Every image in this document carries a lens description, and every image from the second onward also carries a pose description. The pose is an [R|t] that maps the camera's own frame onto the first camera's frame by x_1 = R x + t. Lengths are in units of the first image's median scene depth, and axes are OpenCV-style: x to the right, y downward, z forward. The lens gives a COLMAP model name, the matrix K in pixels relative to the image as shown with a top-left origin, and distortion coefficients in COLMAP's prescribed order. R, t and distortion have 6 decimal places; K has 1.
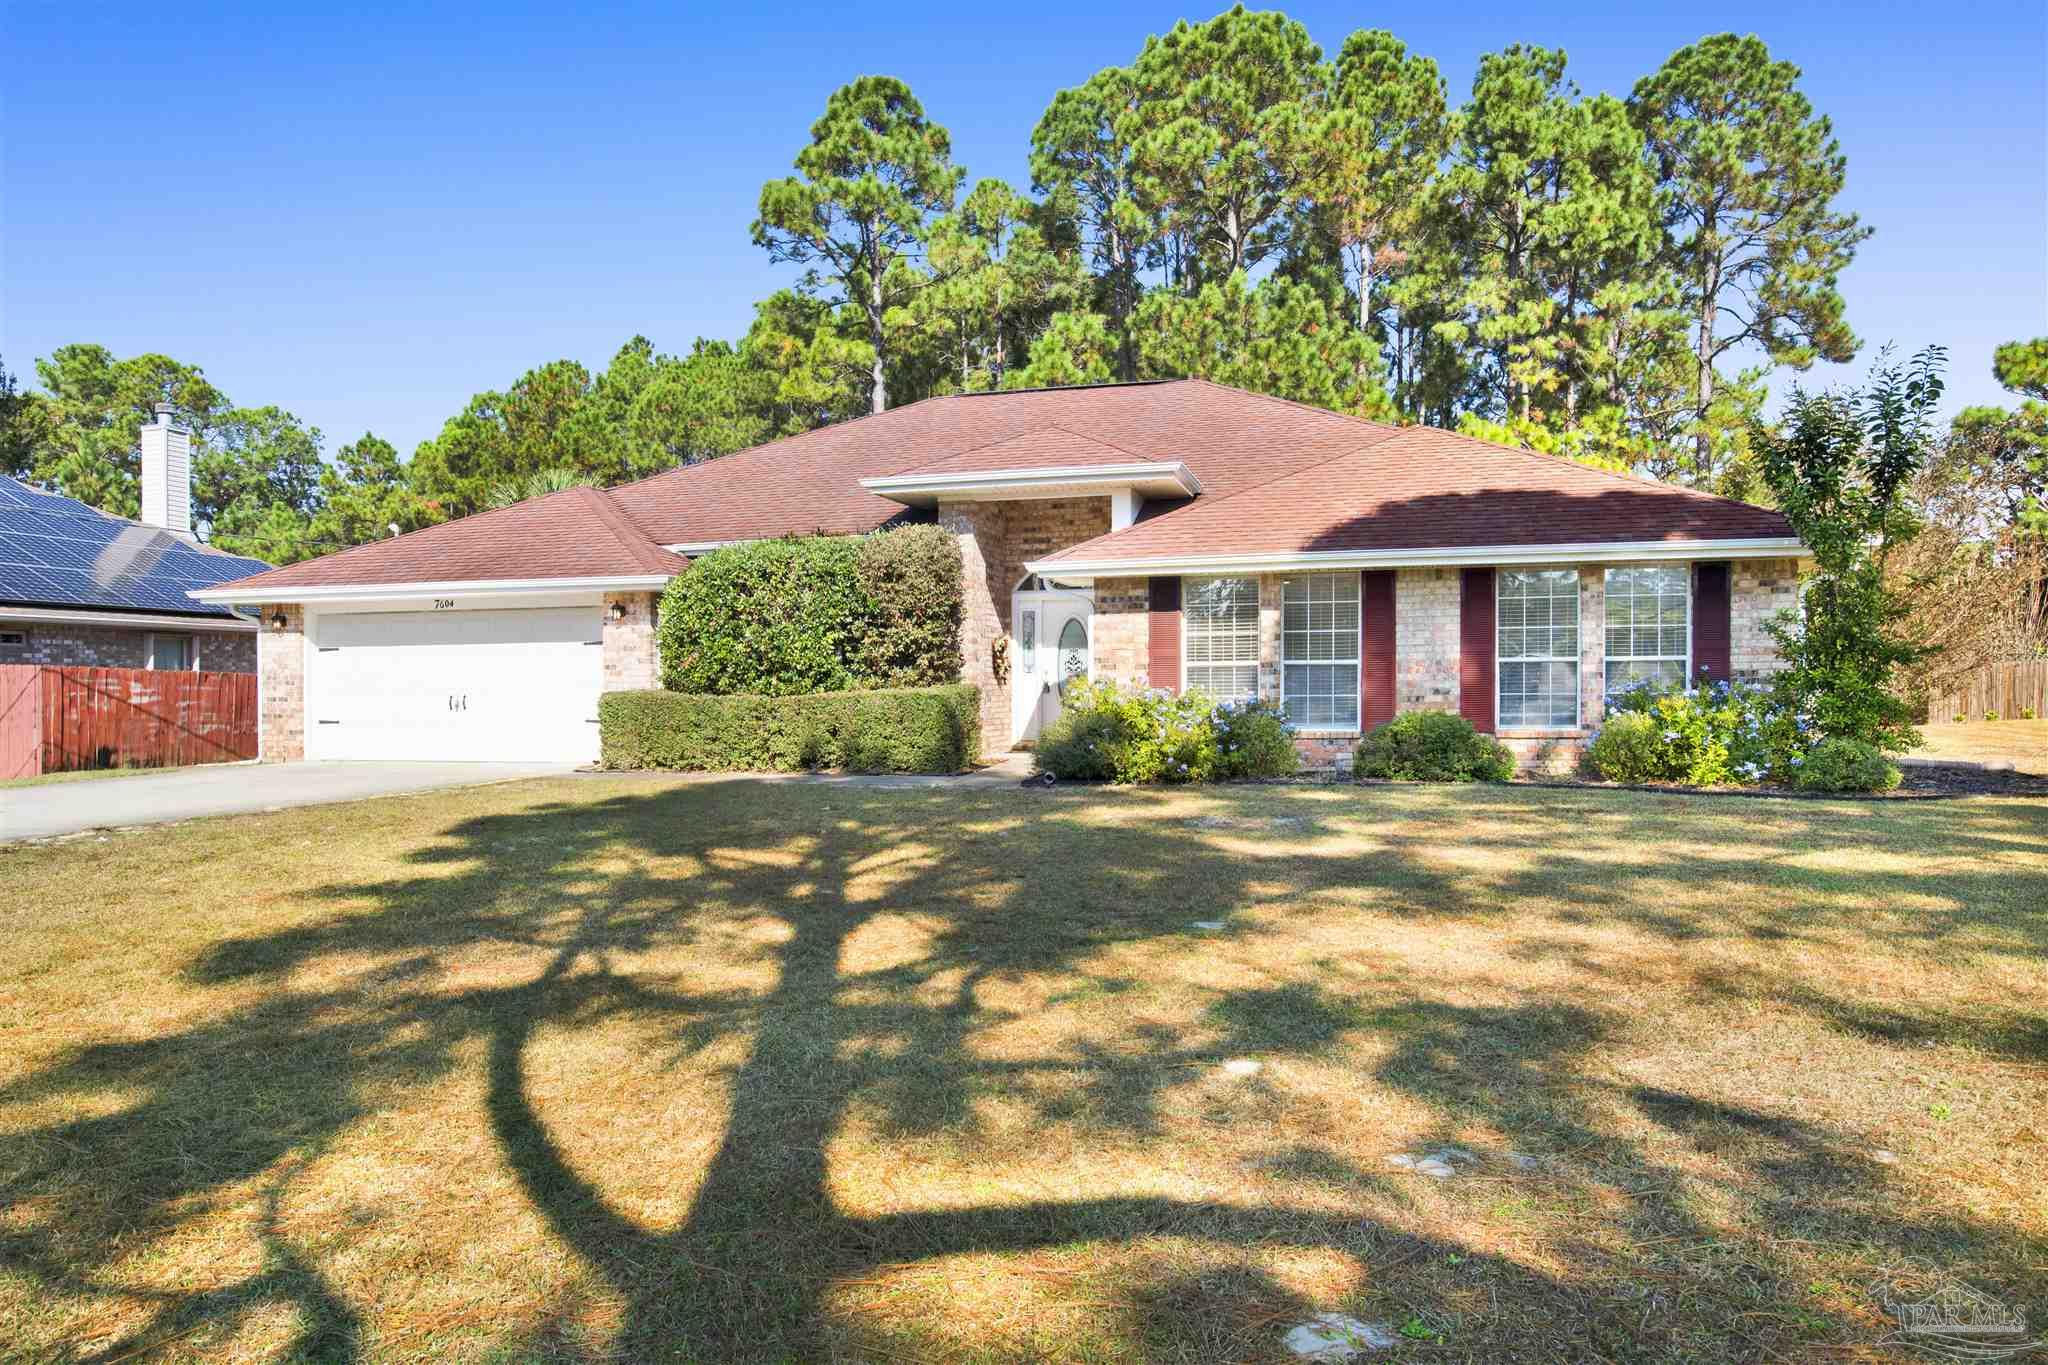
lens RADIAL K [[1301.5, 0, 945.3], [0, 1301.5, 684.6], [0, 0, 1]] dist [-0.055488, 0.020534]
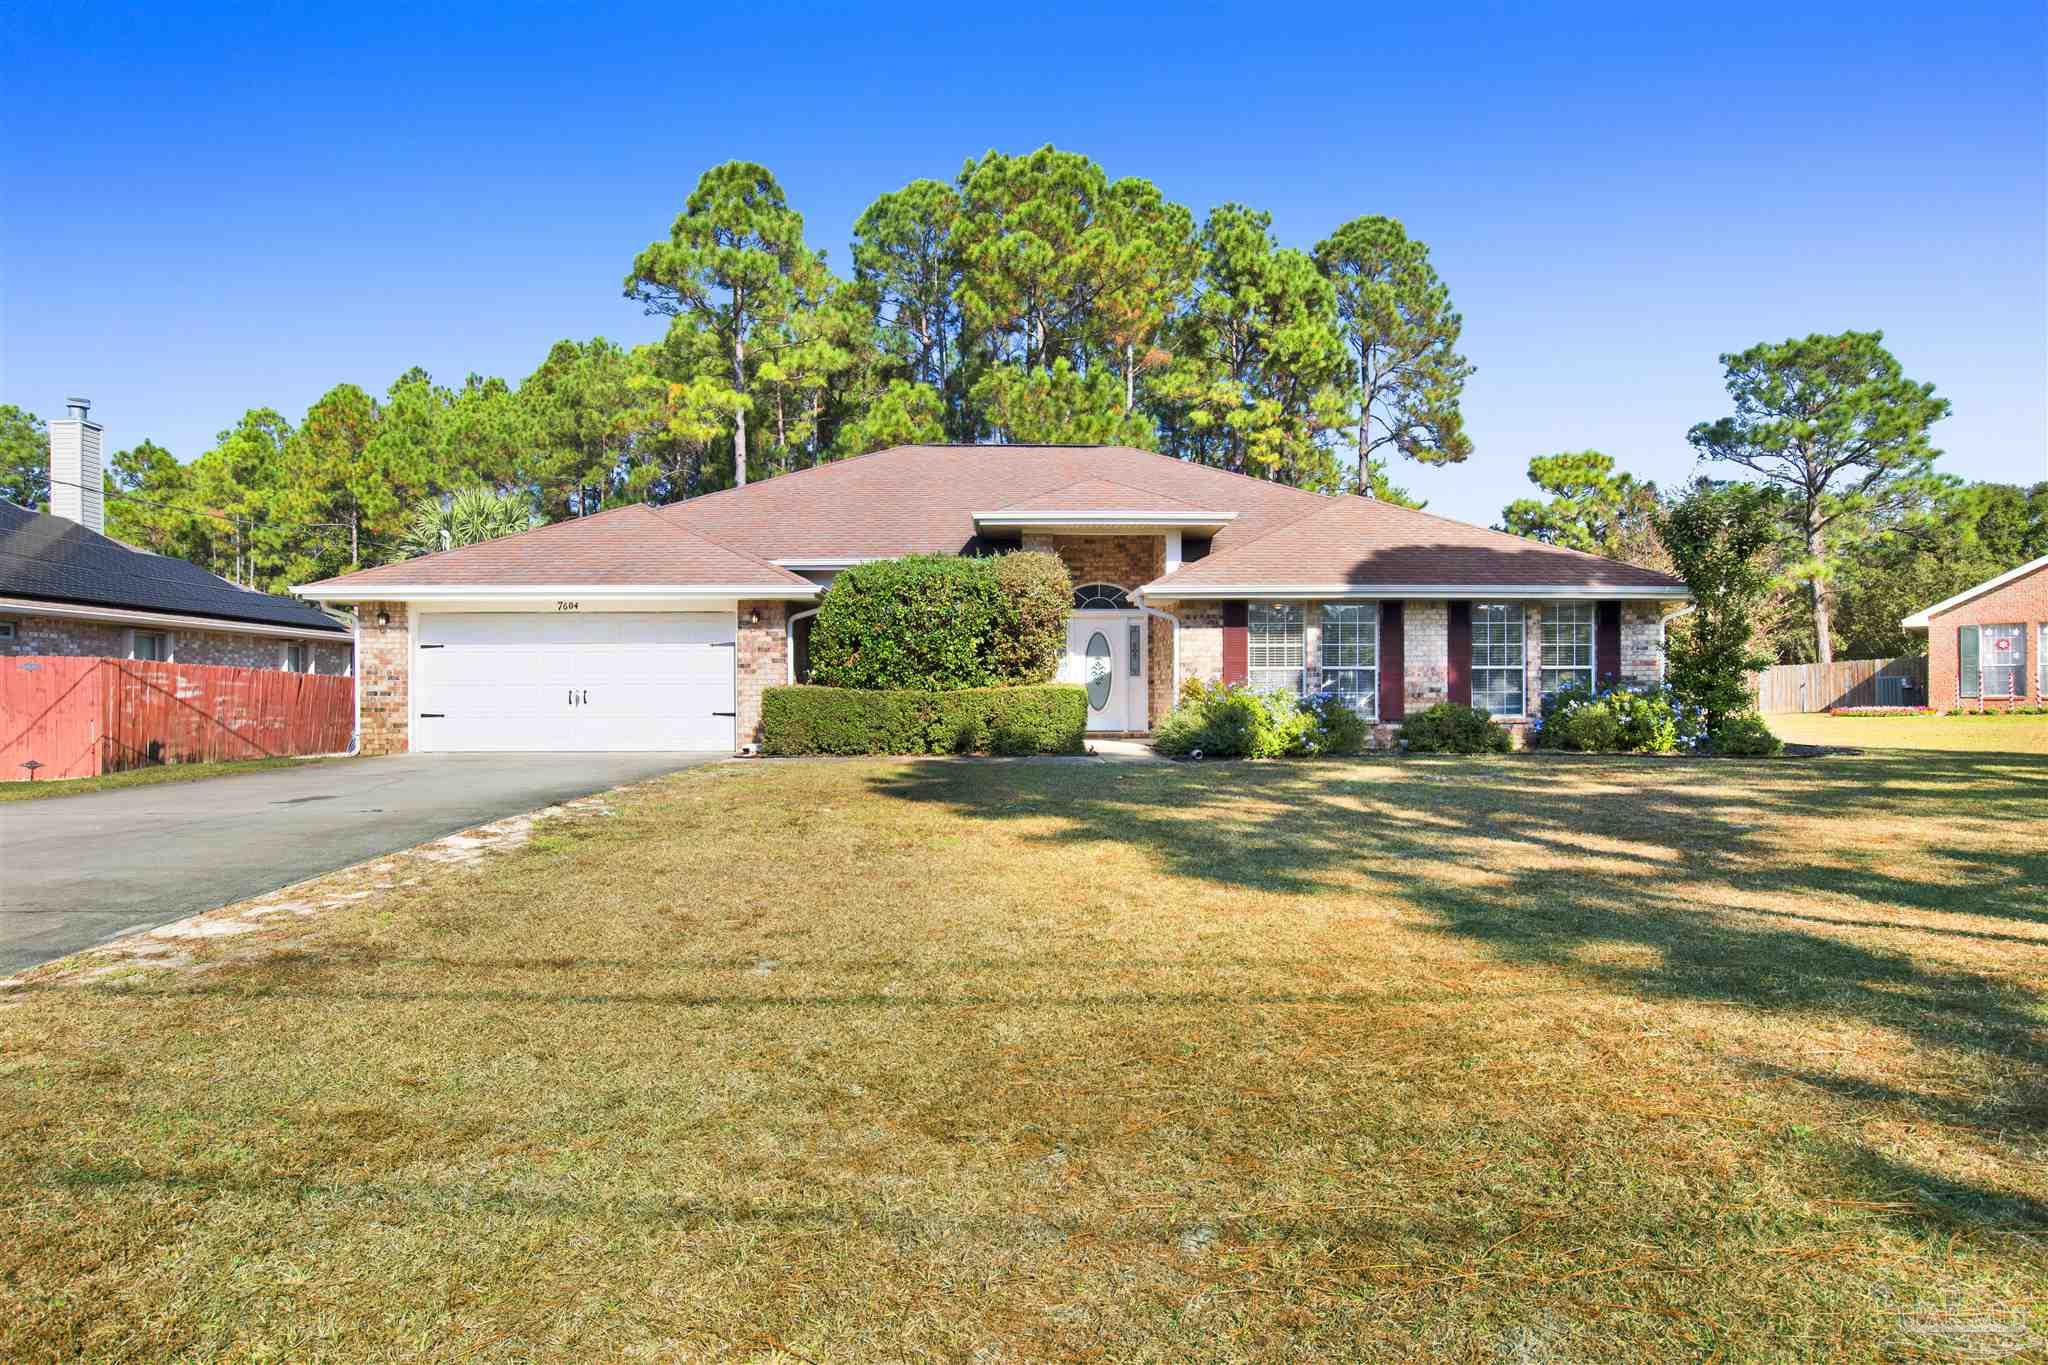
lens RADIAL K [[1096.5, 0, 1029.2], [0, 1096.5, 684.9], [0, 0, 1]] dist [-0.057967, 0.018252]
pose [[0.957235, 0.008040, 0.289201, -0.240482], [-0.005534, 0.999940, -0.009480, 0.008802], [-0.289260, 0.007474, 0.957221, 0.013548]]
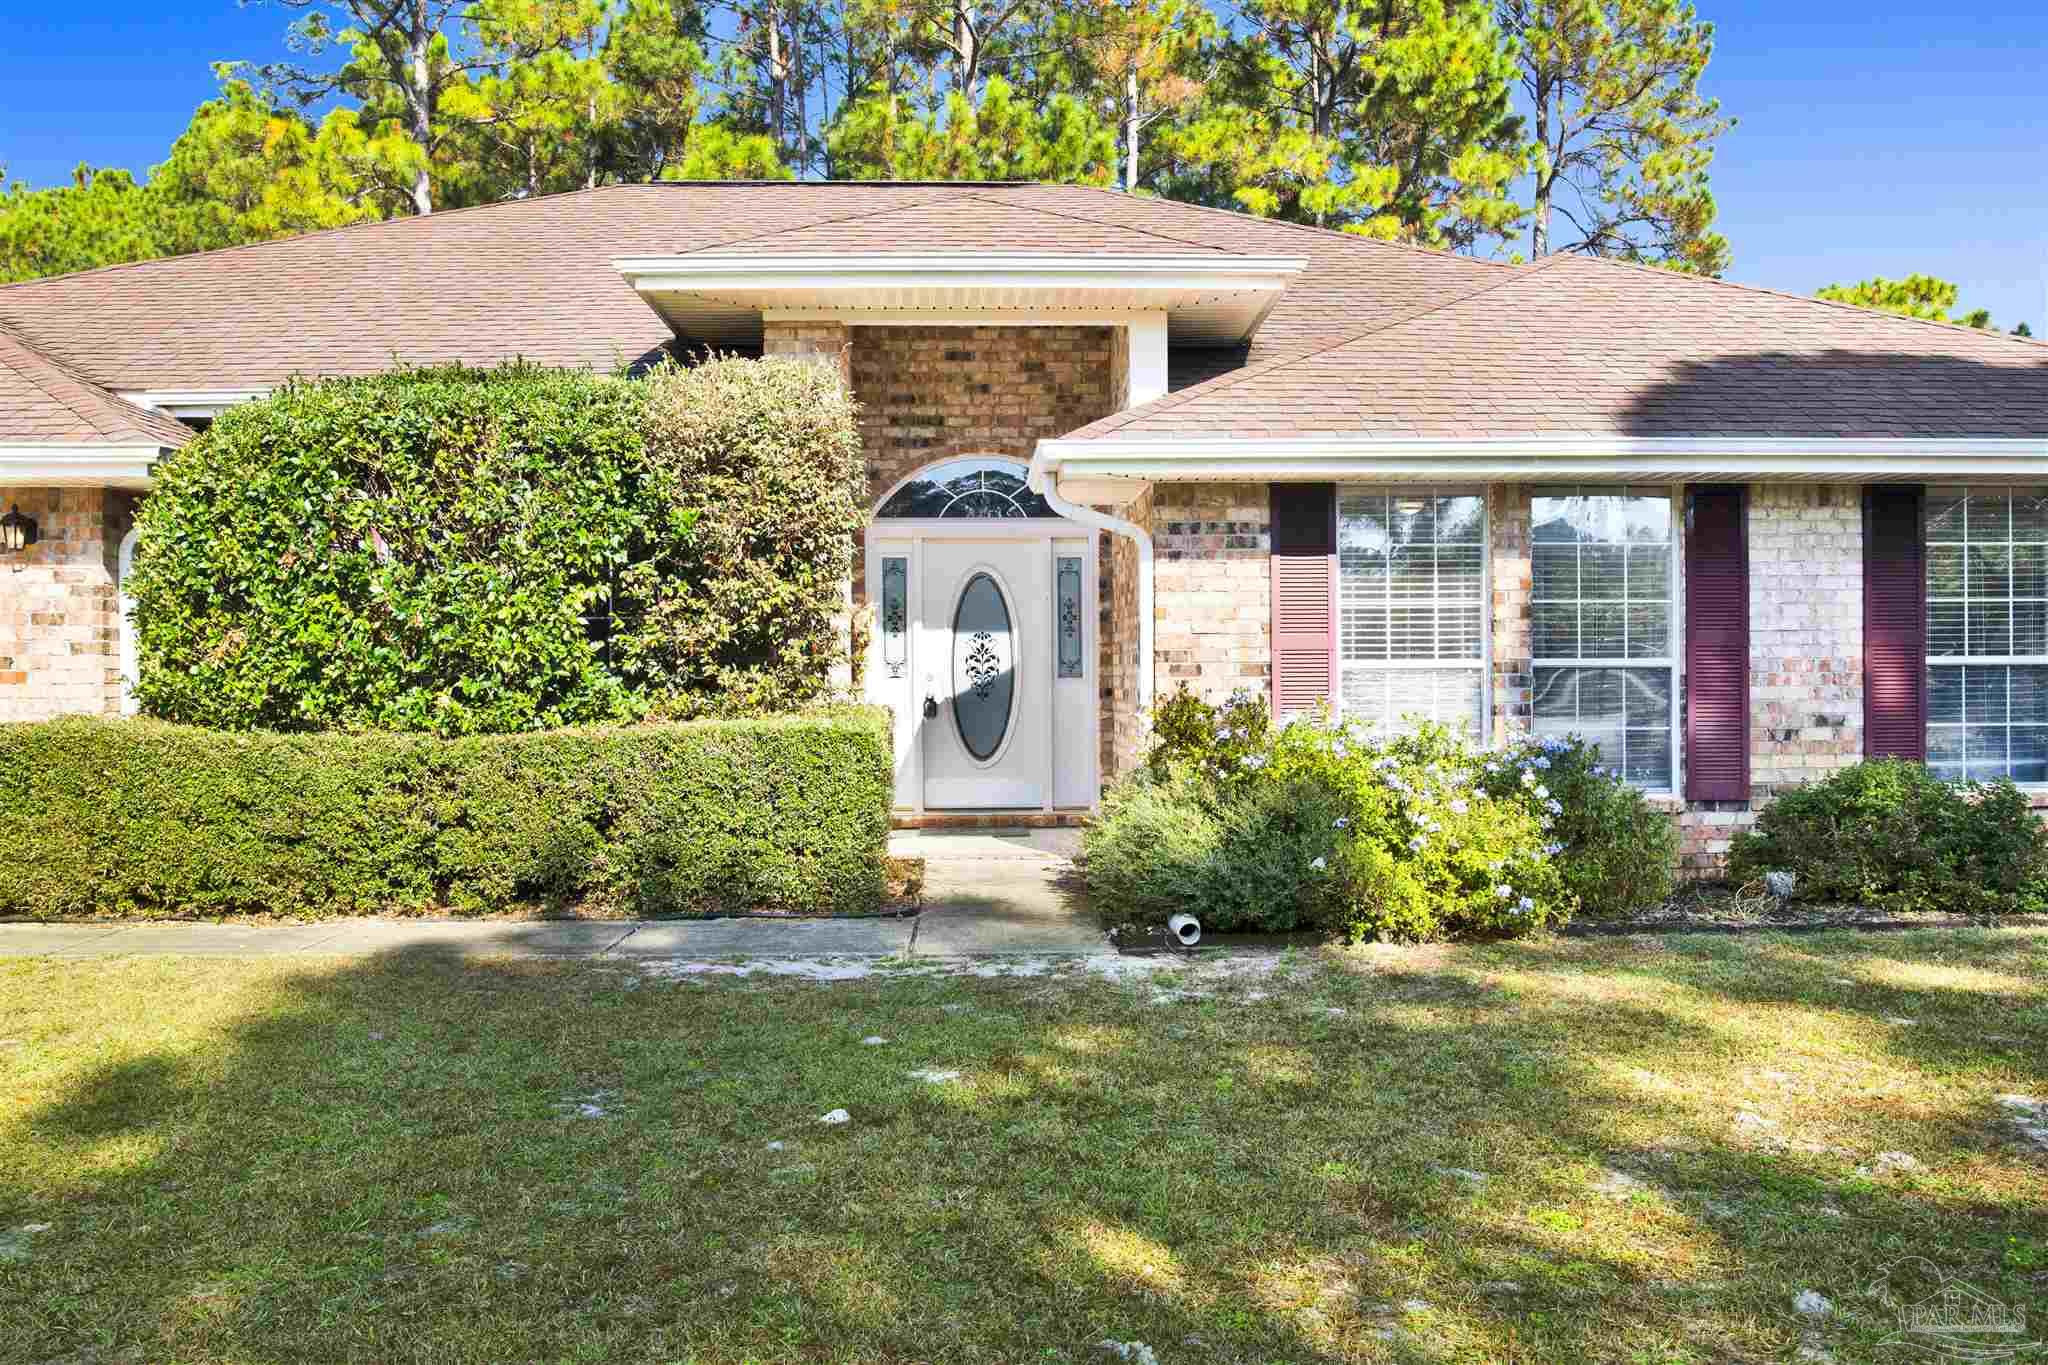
lens RADIAL K [[1752.5, 0, 1028.2], [0, 1752.5, 692.0], [0, 0, 1]] dist [-0.056547, 0.040095]
pose [[0.950952, 0.000891, 0.309336, -0.091005], [-0.002145, 0.999991, 0.003716, -0.005434], [-0.309330, -0.004197, 0.950946, 0.291541]]
